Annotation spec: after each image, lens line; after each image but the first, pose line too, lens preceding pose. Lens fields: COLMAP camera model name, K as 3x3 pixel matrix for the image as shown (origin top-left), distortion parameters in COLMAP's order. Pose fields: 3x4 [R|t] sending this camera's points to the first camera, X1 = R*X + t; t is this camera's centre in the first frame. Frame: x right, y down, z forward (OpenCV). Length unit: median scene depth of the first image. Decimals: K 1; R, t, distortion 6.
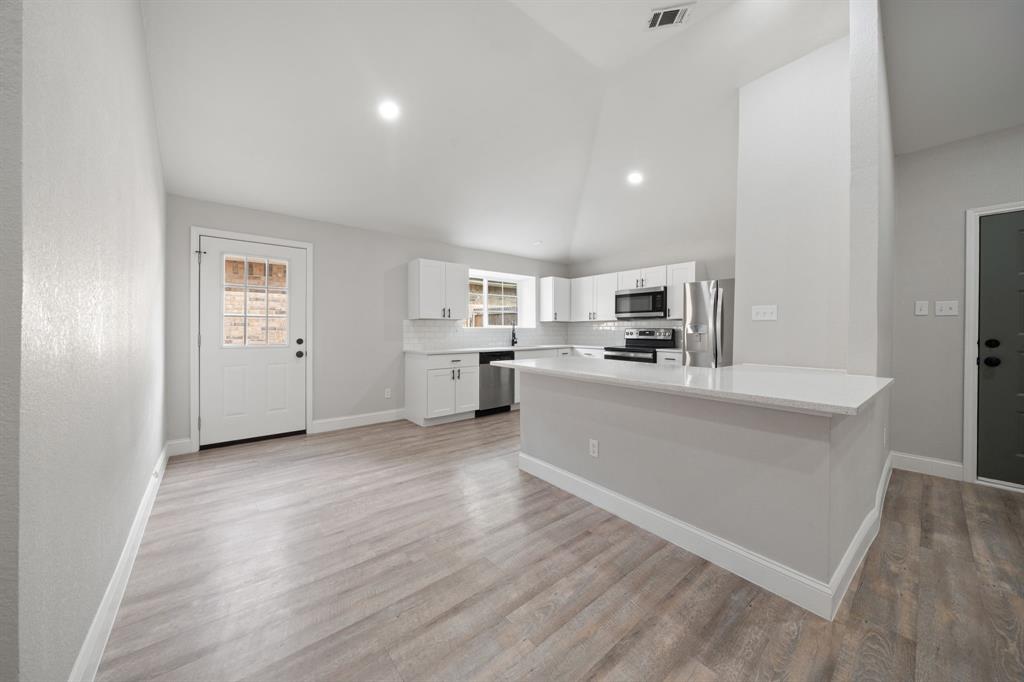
lens RADIAL K [[351.6, 0, 498.5], [0, 351.6, 335.1], [0, 0, 1]] dist [-0.001001, -0.000094]
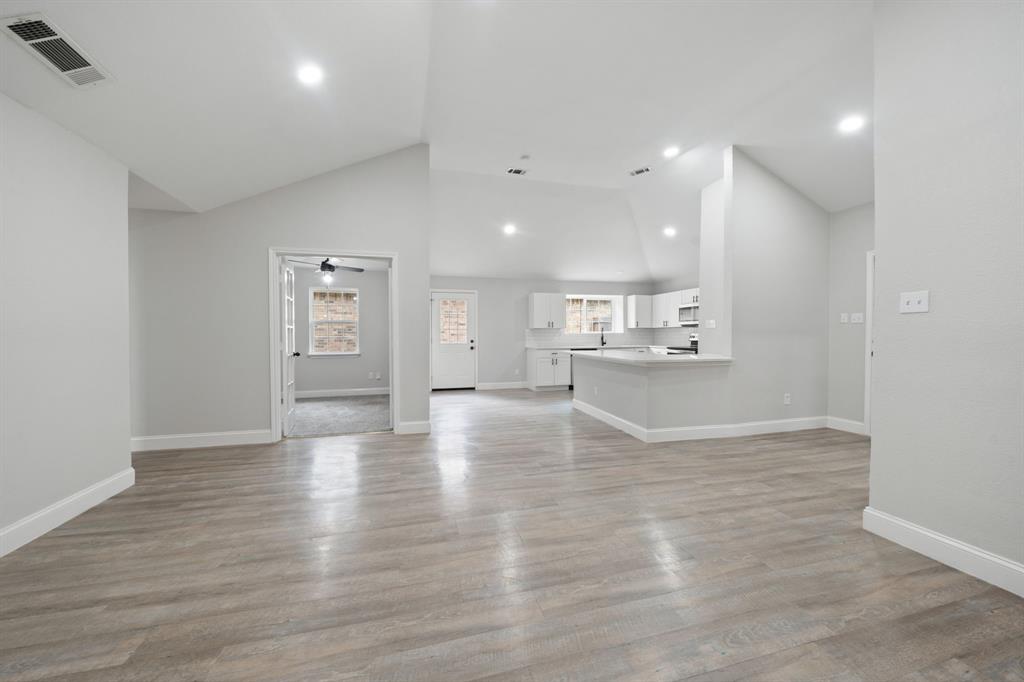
lens RADIAL K [[351.6, 0, 498.5], [0, 351.6, 335.1], [0, 0, 1]] dist [-0.001001, -0.000094]
pose [[0.908106, -0.005694, -0.418702, 0.264704], [0.000335, 0.999917, -0.012872, 0.006126], [0.418741, 0.011549, 0.908032, -0.489441]]
